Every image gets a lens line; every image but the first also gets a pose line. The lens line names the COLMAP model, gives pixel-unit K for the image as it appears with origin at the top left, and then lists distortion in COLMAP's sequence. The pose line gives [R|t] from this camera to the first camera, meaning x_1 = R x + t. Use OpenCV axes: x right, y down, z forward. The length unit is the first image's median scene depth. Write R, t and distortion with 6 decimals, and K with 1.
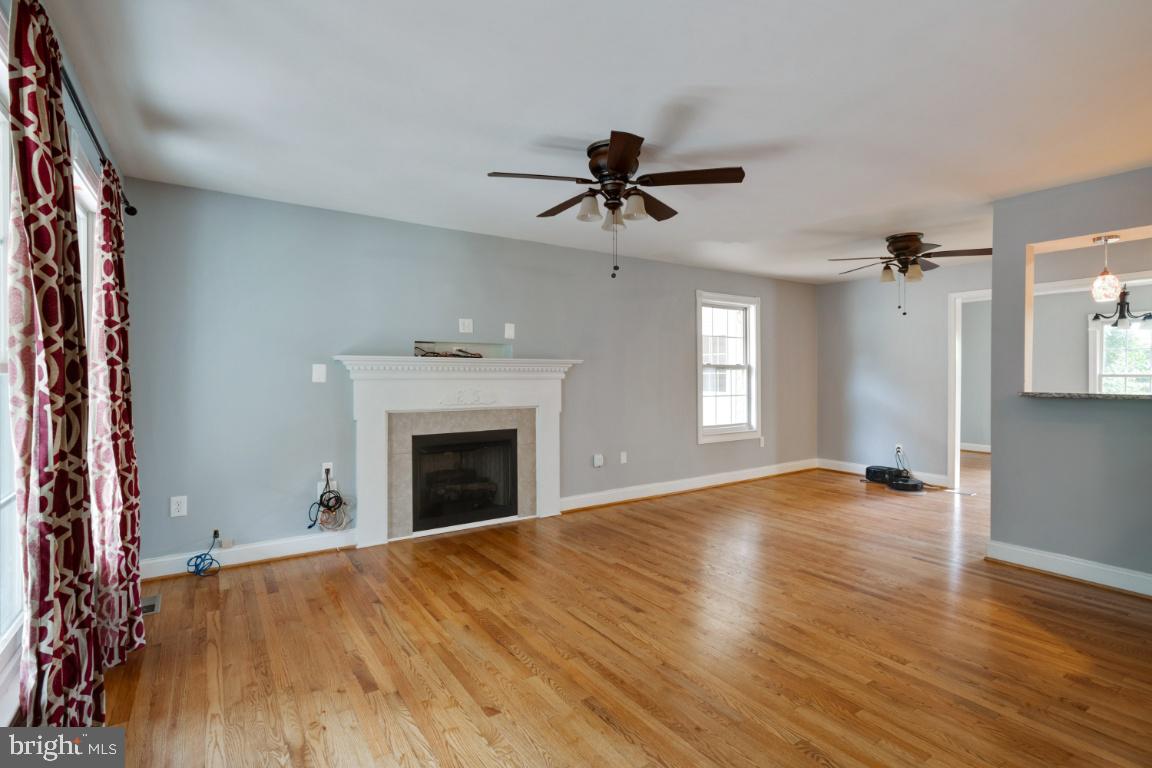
lens RADIAL K [[547.9, 0, 579.5], [0, 547.9, 379.4], [0, 0, 1]] dist [-0.009054, 0.000821]
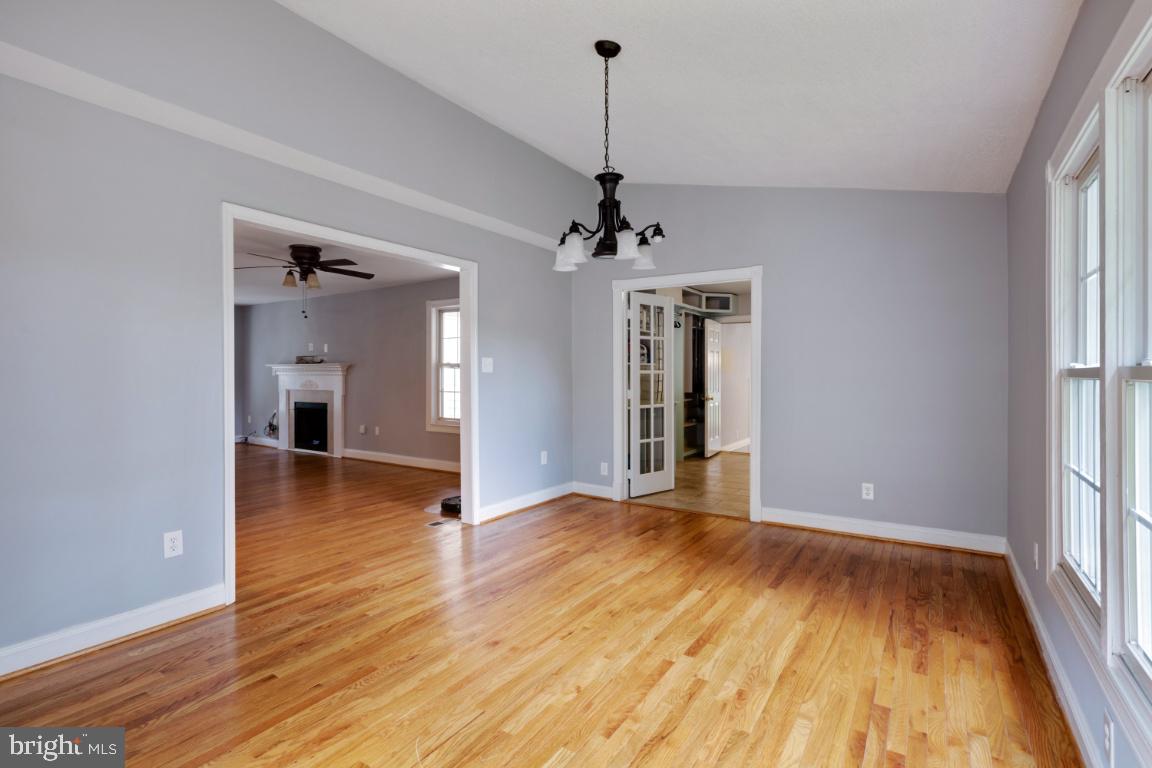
lens RADIAL K [[547.9, 0, 578.8], [0, 547.9, 378.8], [0, 0, 1]] dist [-0.009054, 0.000821]
pose [[0.383809, 0.008180, -0.923376, 1.809470], [-0.010280, 0.999937, 0.004585, -0.004729], [0.923355, 0.007732, 0.383869, 1.067540]]
